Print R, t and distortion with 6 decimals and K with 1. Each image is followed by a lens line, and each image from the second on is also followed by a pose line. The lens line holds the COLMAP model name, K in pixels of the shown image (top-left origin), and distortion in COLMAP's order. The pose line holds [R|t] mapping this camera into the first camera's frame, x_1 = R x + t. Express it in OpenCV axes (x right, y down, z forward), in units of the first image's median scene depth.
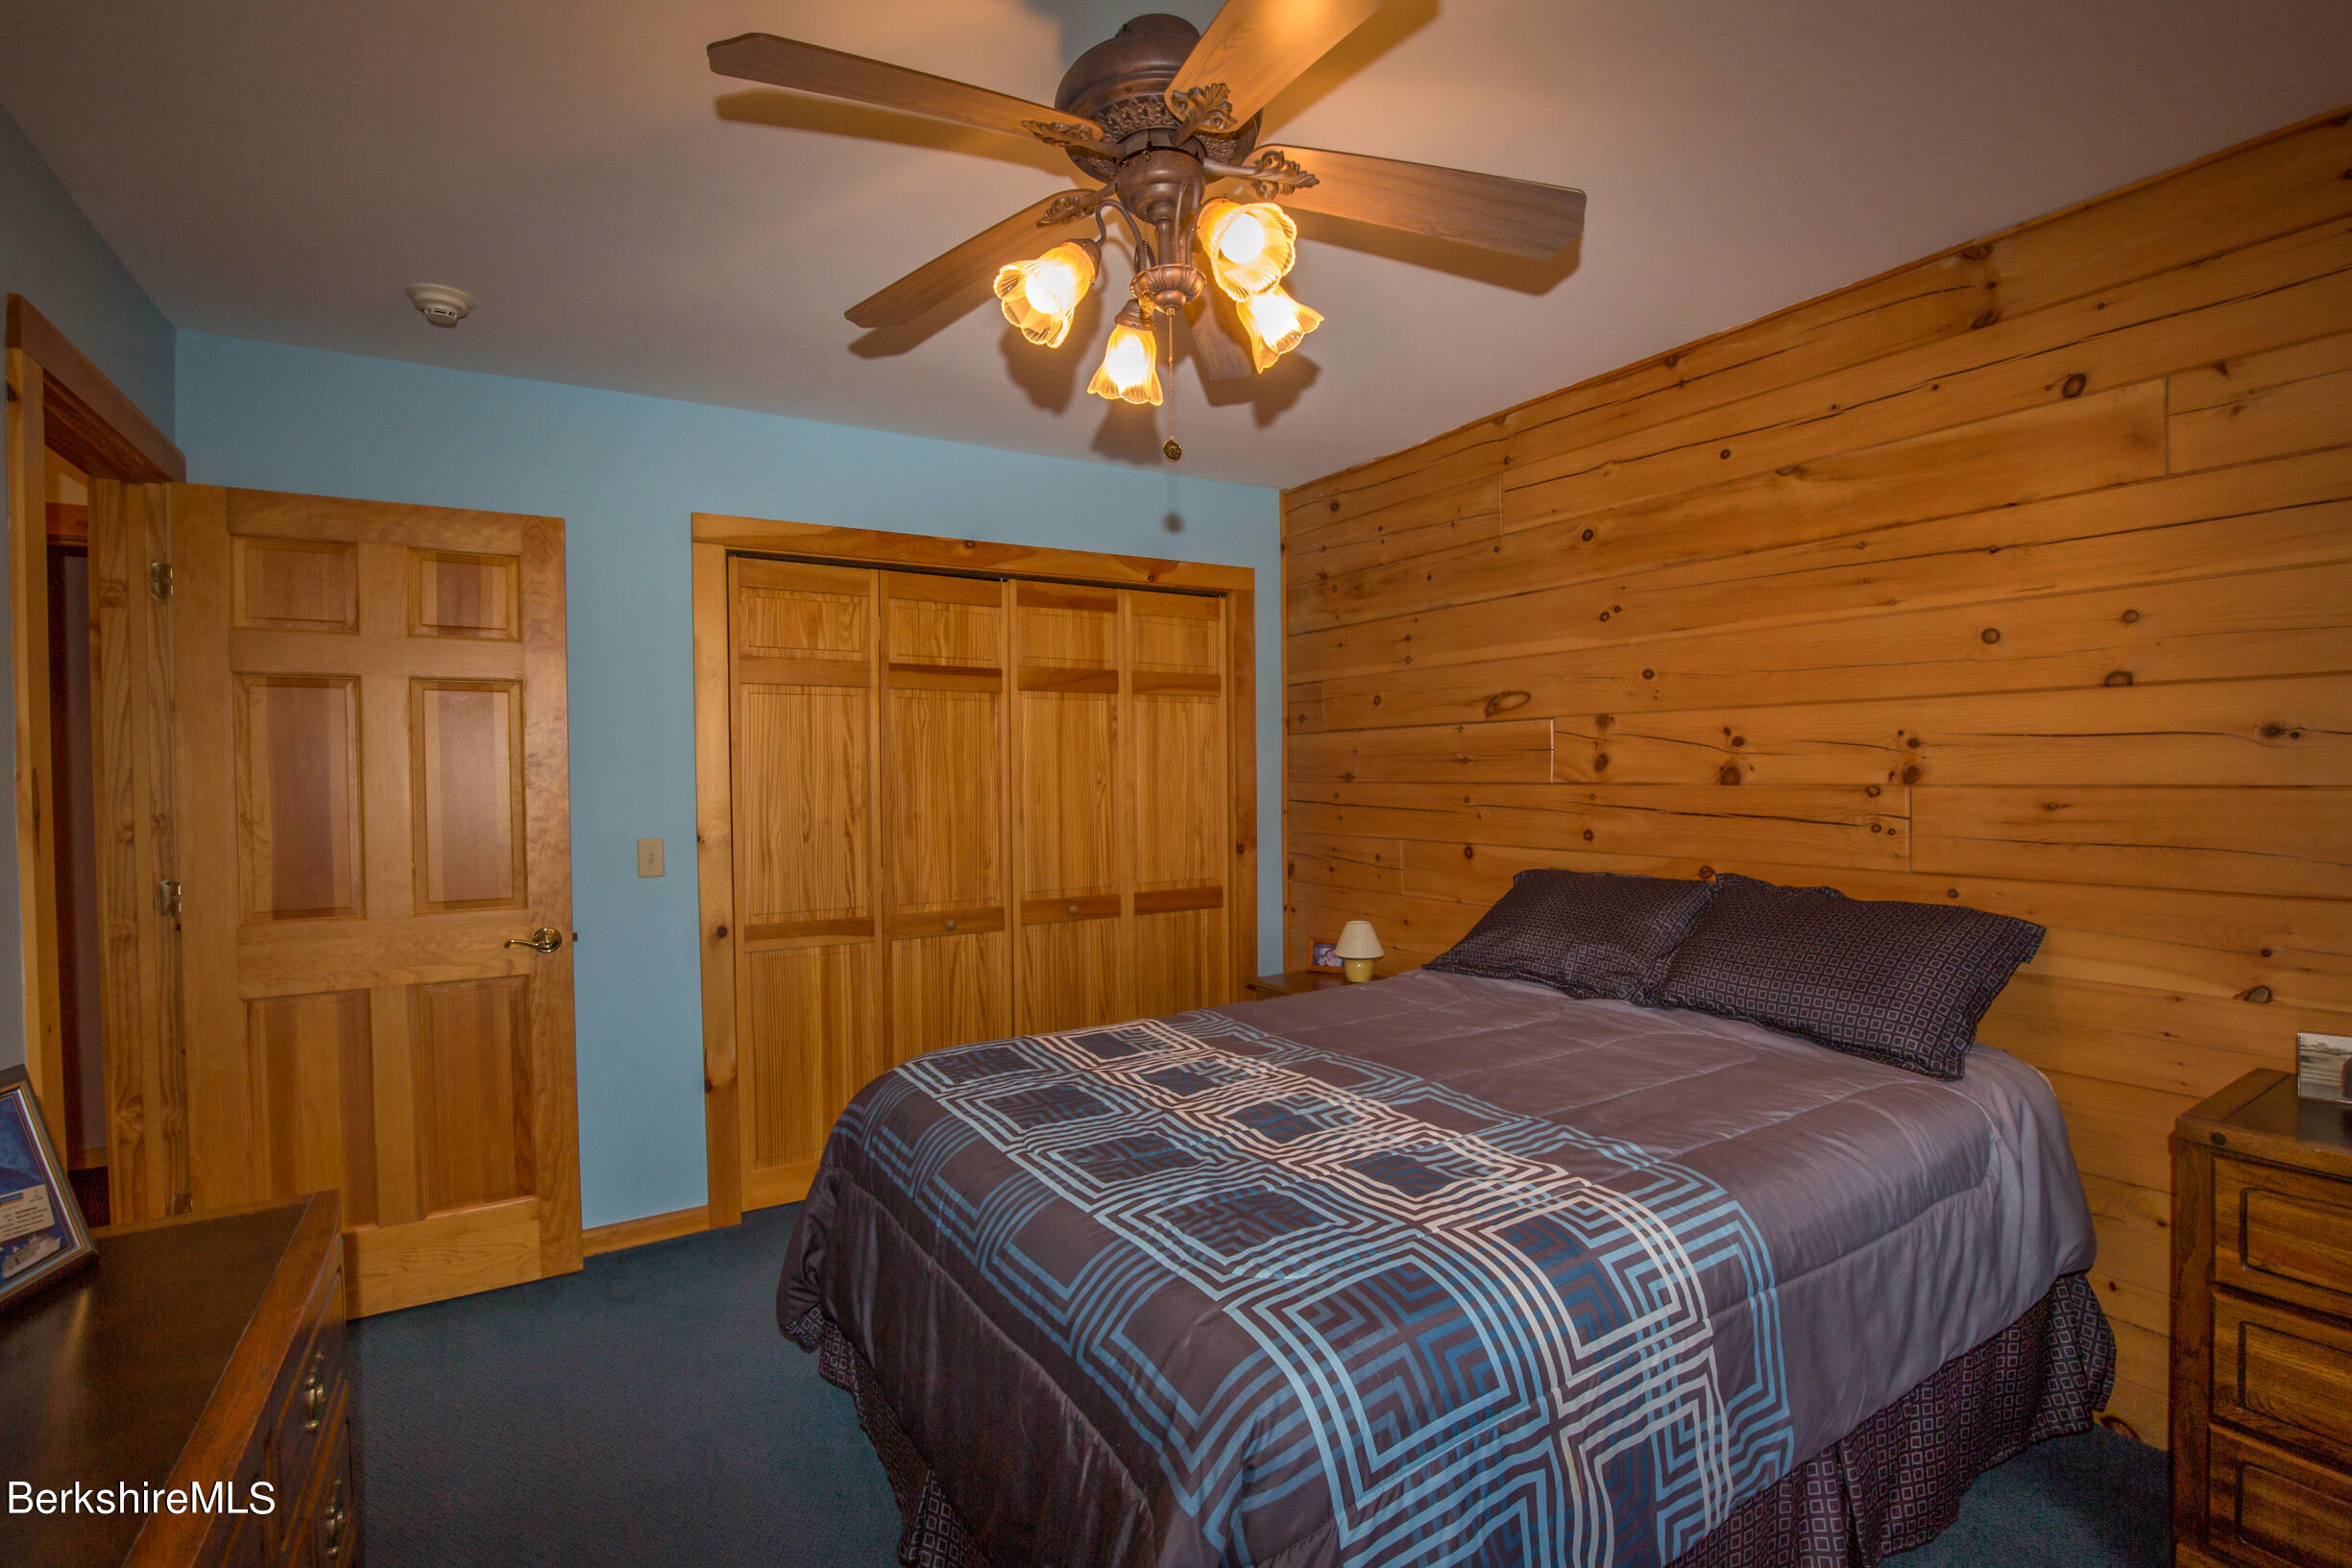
lens RADIAL K [[1079.7, 0, 1190.0], [0, 1079.7, 774.8], [0, 0, 1]] dist [-0.033826, 0.005166]
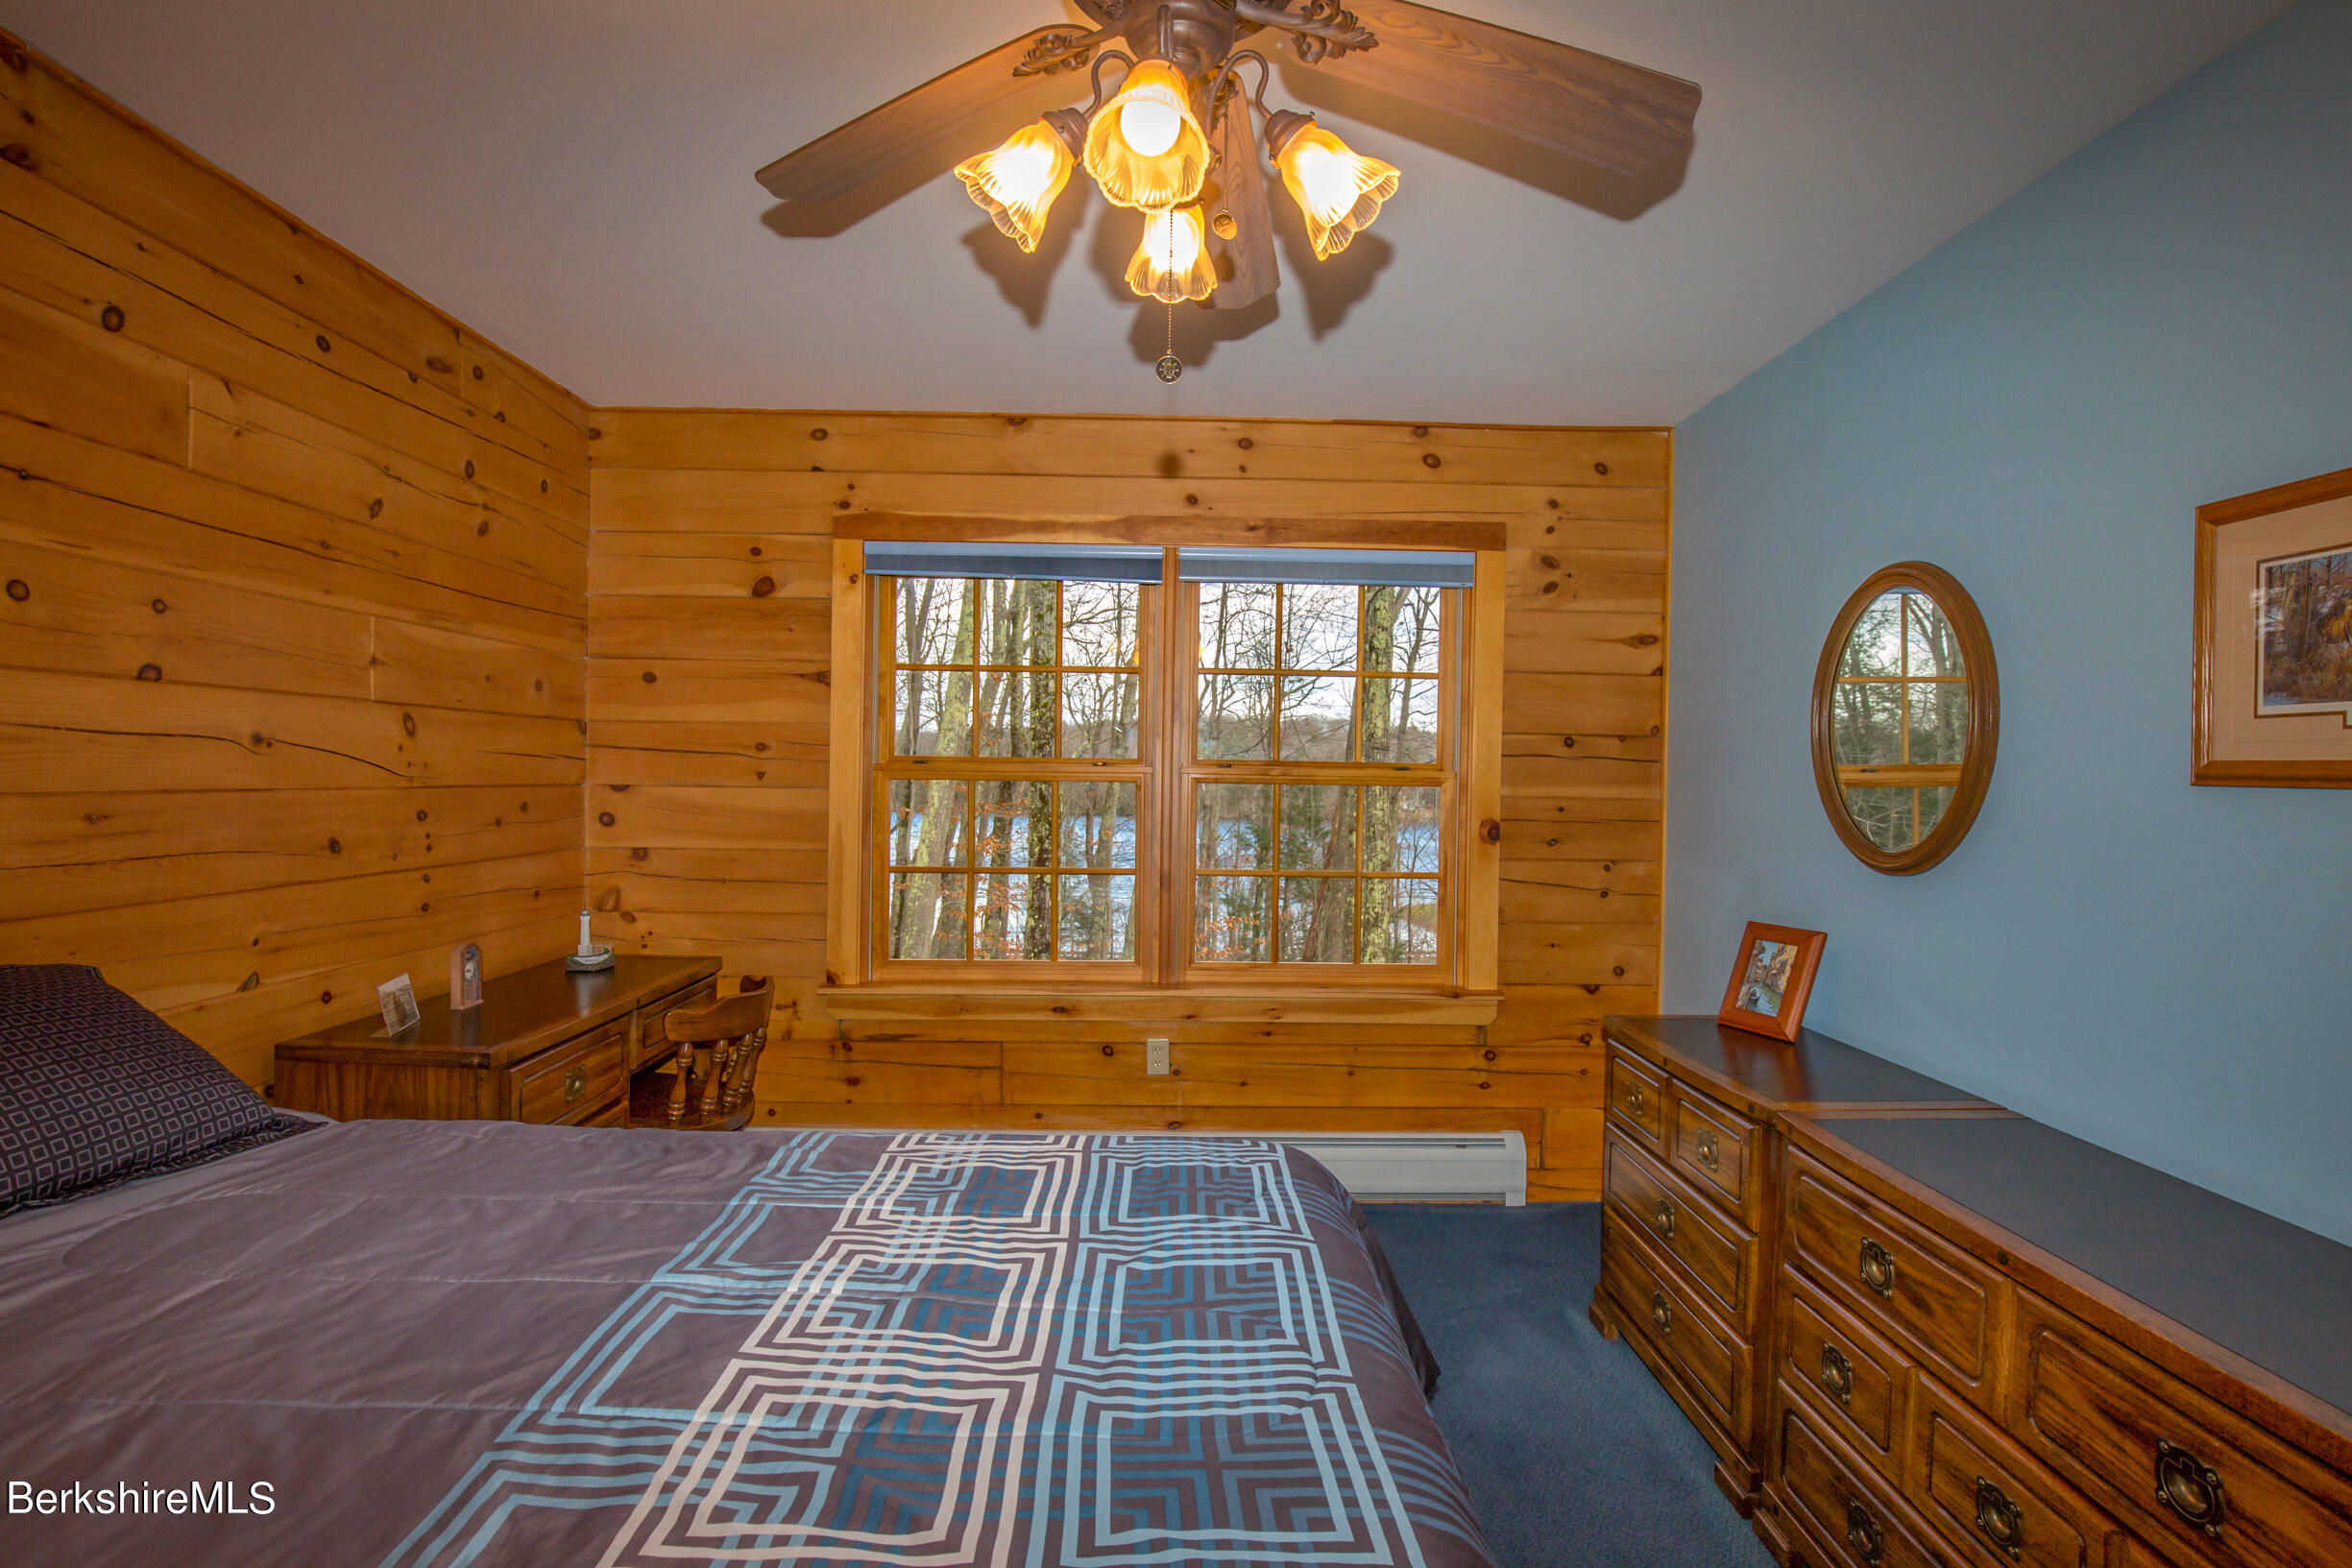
lens RADIAL K [[1079.7, 0, 1185.4], [0, 1079.7, 785.6], [0, 0, 1]] dist [-0.033826, 0.005166]
pose [[-0.855311, -0.003518, 0.518103, -0.341496], [-0.000295, 0.999980, 0.006303, -0.000568], [-0.518115, 0.005239, -0.855295, 1.316787]]
